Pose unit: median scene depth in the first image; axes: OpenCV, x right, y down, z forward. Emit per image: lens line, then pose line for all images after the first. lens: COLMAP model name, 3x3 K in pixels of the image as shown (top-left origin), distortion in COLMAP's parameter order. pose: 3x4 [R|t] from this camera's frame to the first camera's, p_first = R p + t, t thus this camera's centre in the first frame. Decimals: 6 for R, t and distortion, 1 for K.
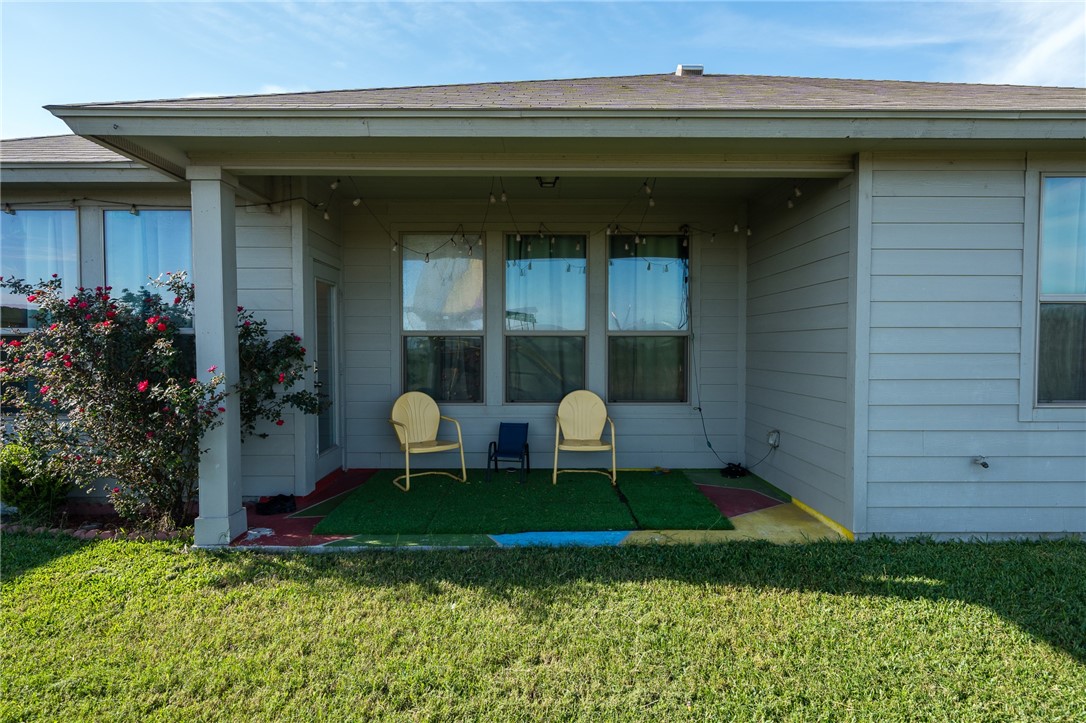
lens RADIAL K [[563.9, 0, 543.5], [0, 563.9, 374.1], [0, 0, 1]] dist [-0.000388, -0.000395]
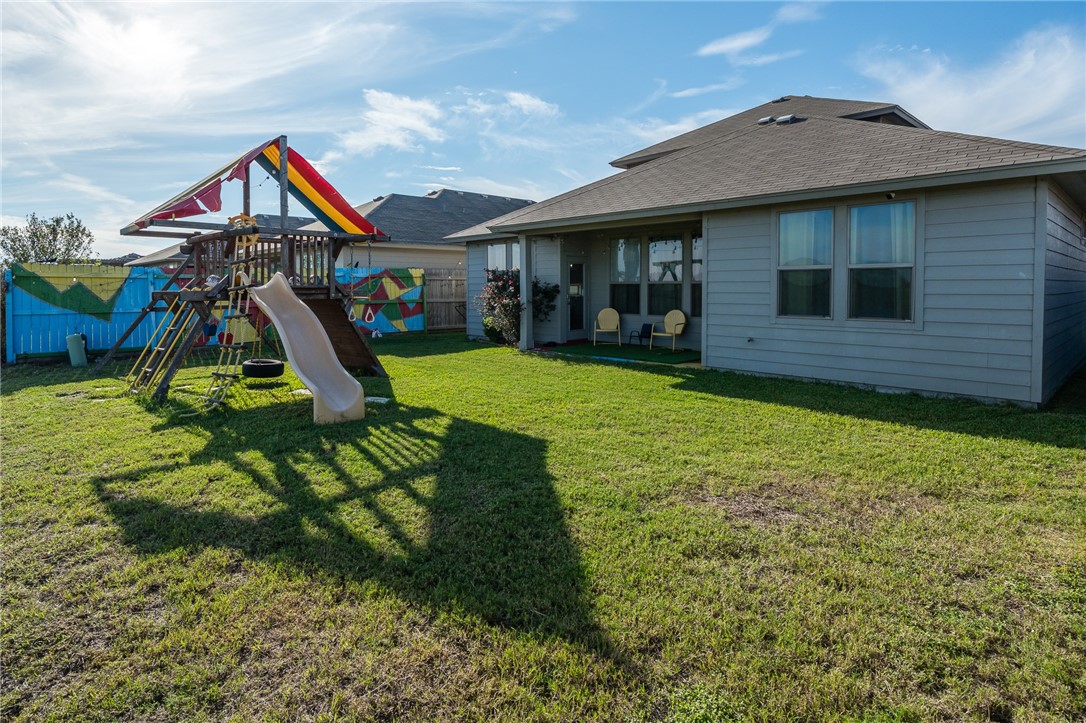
lens RADIAL K [[528.4, 0, 543.0], [0, 528.4, 361.5], [0, 0, 1]] dist [0.000395, 0.000113]
pose [[0.712670, 0.096182, -0.694875, 1.623892], [-0.026395, 0.993531, 0.110450, 0.025194], [0.701003, -0.060373, 0.710598, -1.109874]]
